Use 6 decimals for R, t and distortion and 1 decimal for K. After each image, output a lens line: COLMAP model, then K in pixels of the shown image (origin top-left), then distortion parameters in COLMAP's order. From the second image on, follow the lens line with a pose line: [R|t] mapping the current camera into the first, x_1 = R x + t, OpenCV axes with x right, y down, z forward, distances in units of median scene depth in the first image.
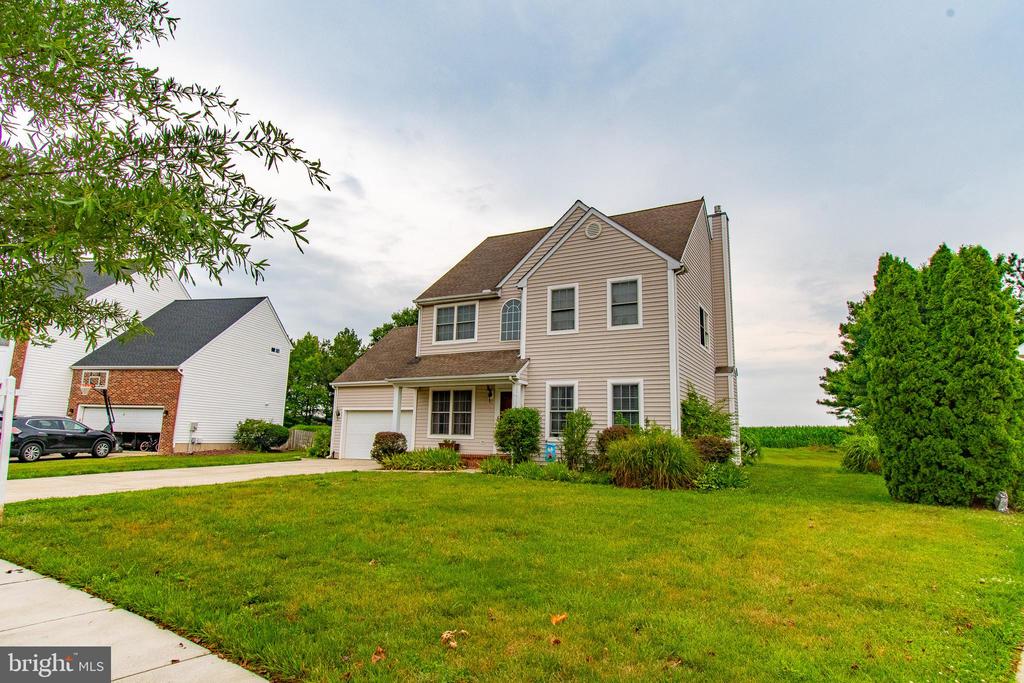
lens RADIAL K [[555.5, 0, 508.5], [0, 555.5, 325.0], [0, 0, 1]] dist [0.002235, -0.002848]
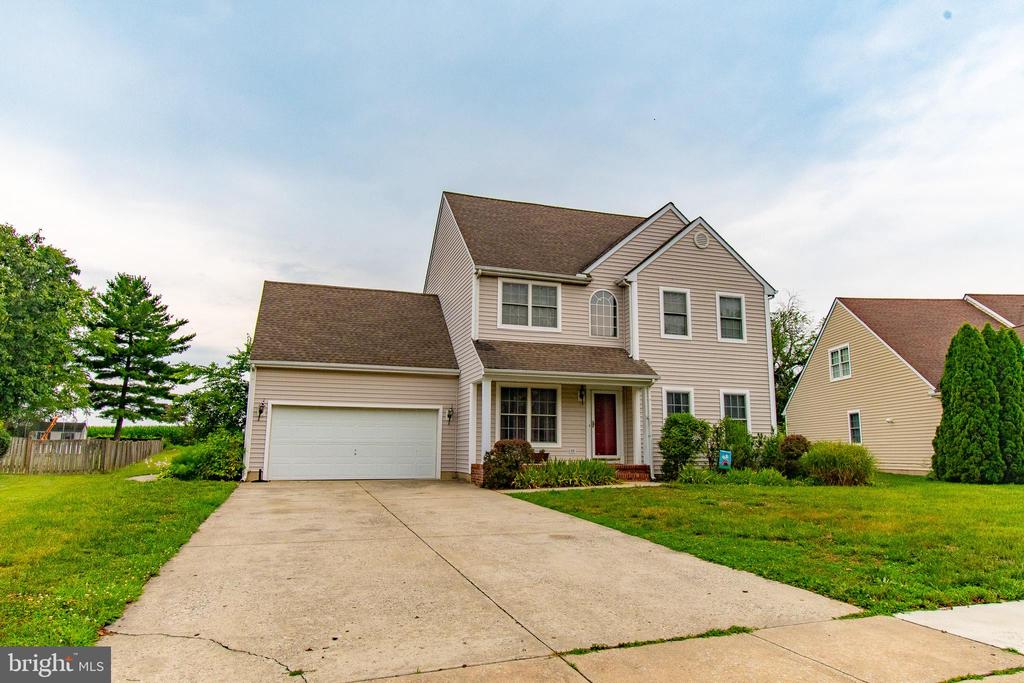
lens RADIAL K [[656.9, 0, 518.2], [0, 656.9, 318.8], [0, 0, 1]] dist [0.001924, -0.002453]
pose [[0.681619, 0.129711, 0.720119, -0.834319], [-0.139022, 0.989193, -0.046588, 0.066677], [-0.718379, -0.068357, 0.692285, 0.364392]]
